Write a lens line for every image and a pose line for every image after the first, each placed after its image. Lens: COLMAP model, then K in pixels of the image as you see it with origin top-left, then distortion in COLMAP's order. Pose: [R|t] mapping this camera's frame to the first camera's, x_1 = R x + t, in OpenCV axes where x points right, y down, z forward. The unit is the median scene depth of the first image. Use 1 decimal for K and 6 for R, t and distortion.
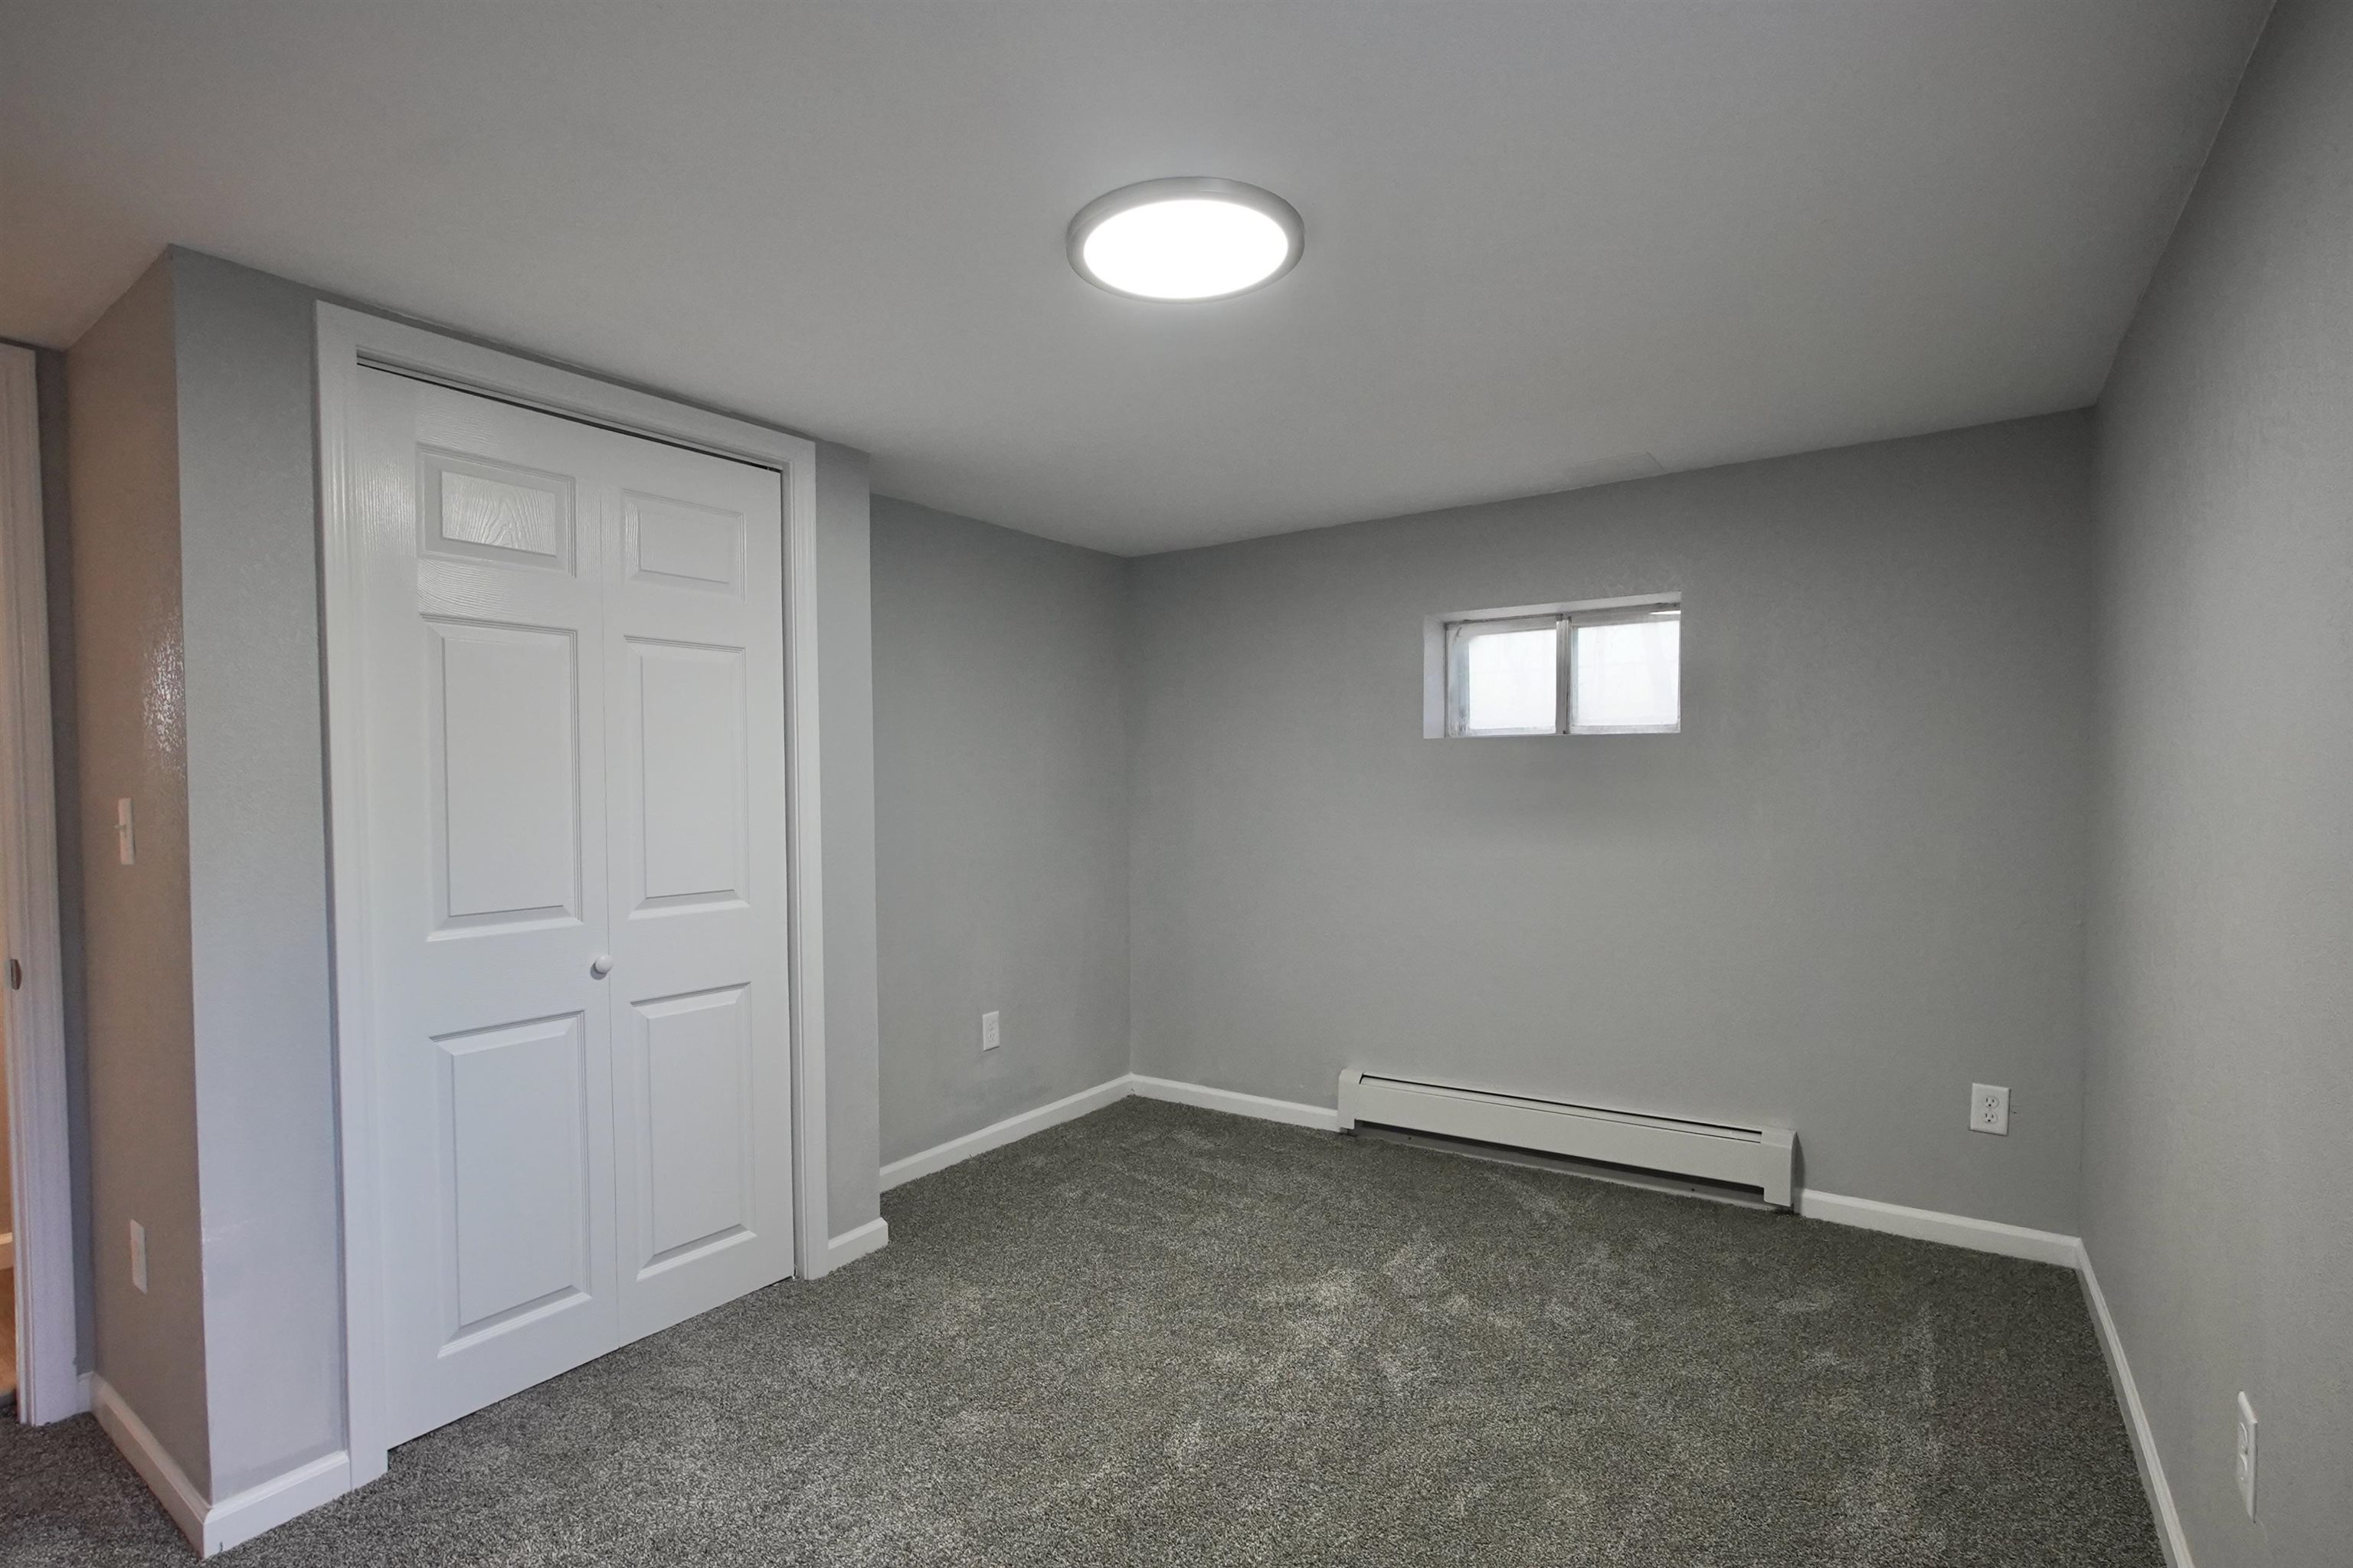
lens RADIAL K [[1081.3, 0, 1098.9], [0, 1081.3, 795.8], [0, 0, 1]] dist [-0.016962, 0.007750]
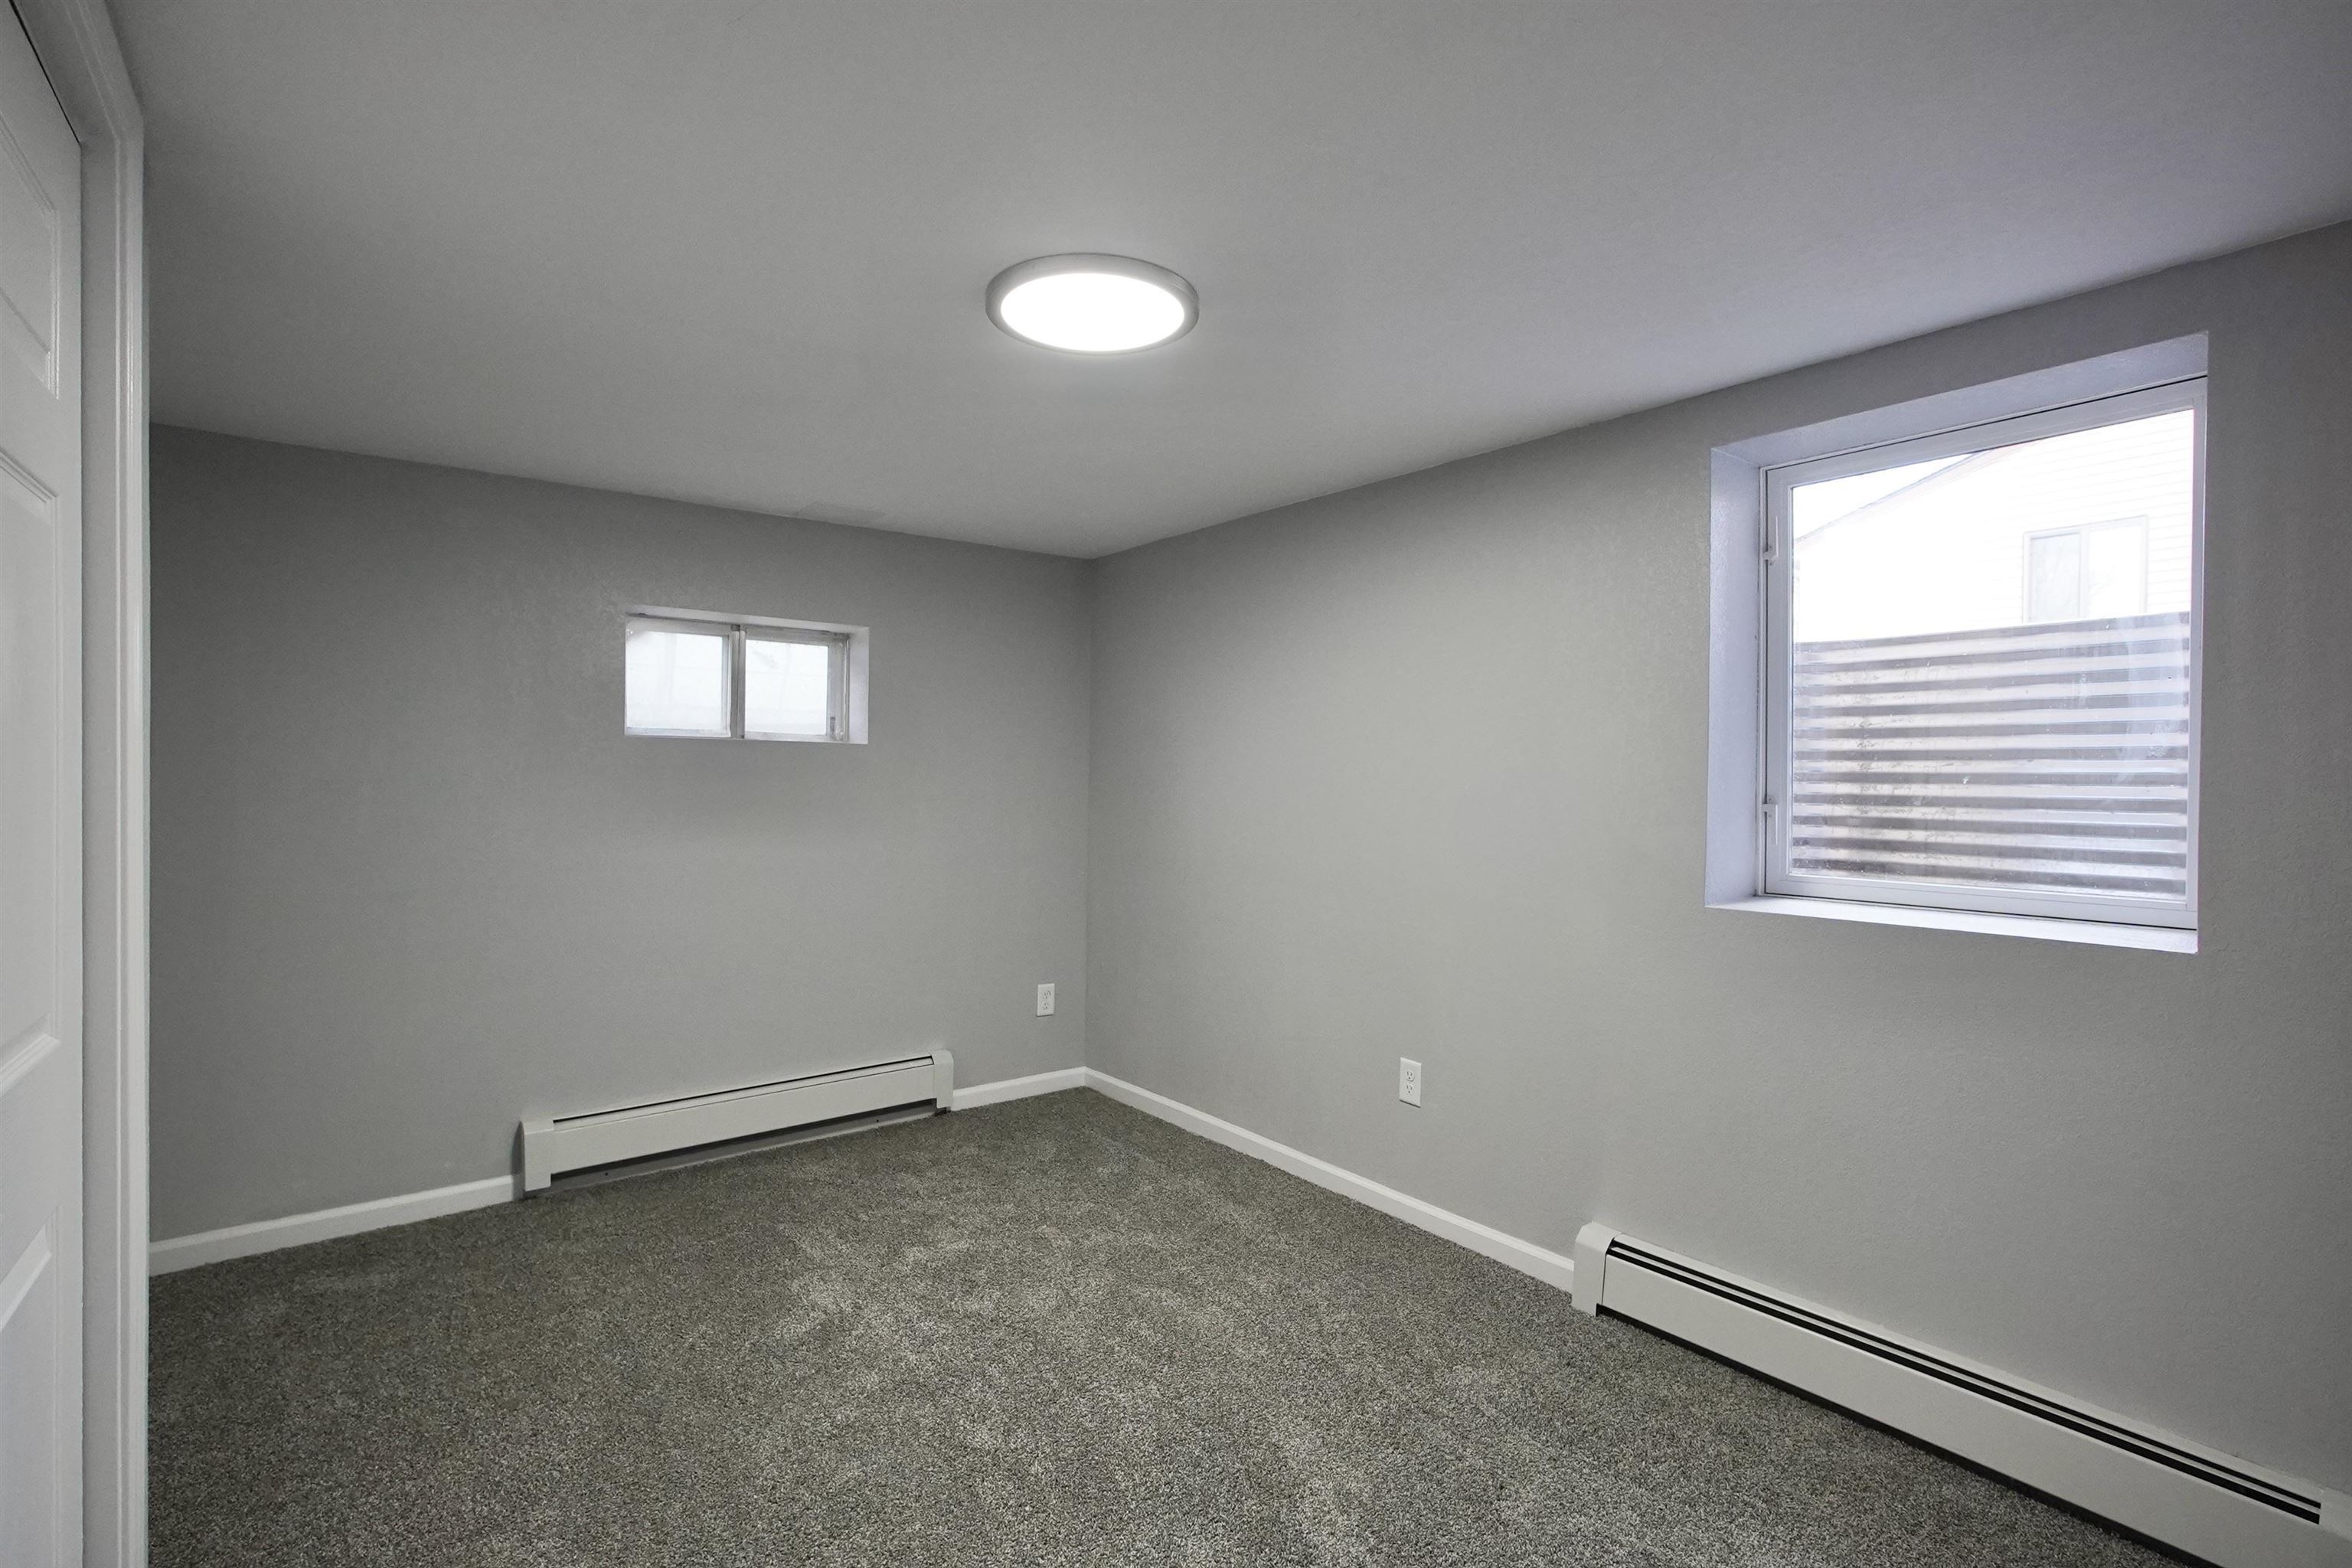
lens RADIAL K [[1080.9, 0, 1170.6], [0, 1080.9, 783.8], [0, 0, 1]] dist [-0.016962, 0.007750]
pose [[0.295349, 0.004854, 0.955377, -0.465155], [0.004696, 0.999968, -0.006532, -0.003872], [-0.955378, 0.006416, 0.295316, 0.292095]]
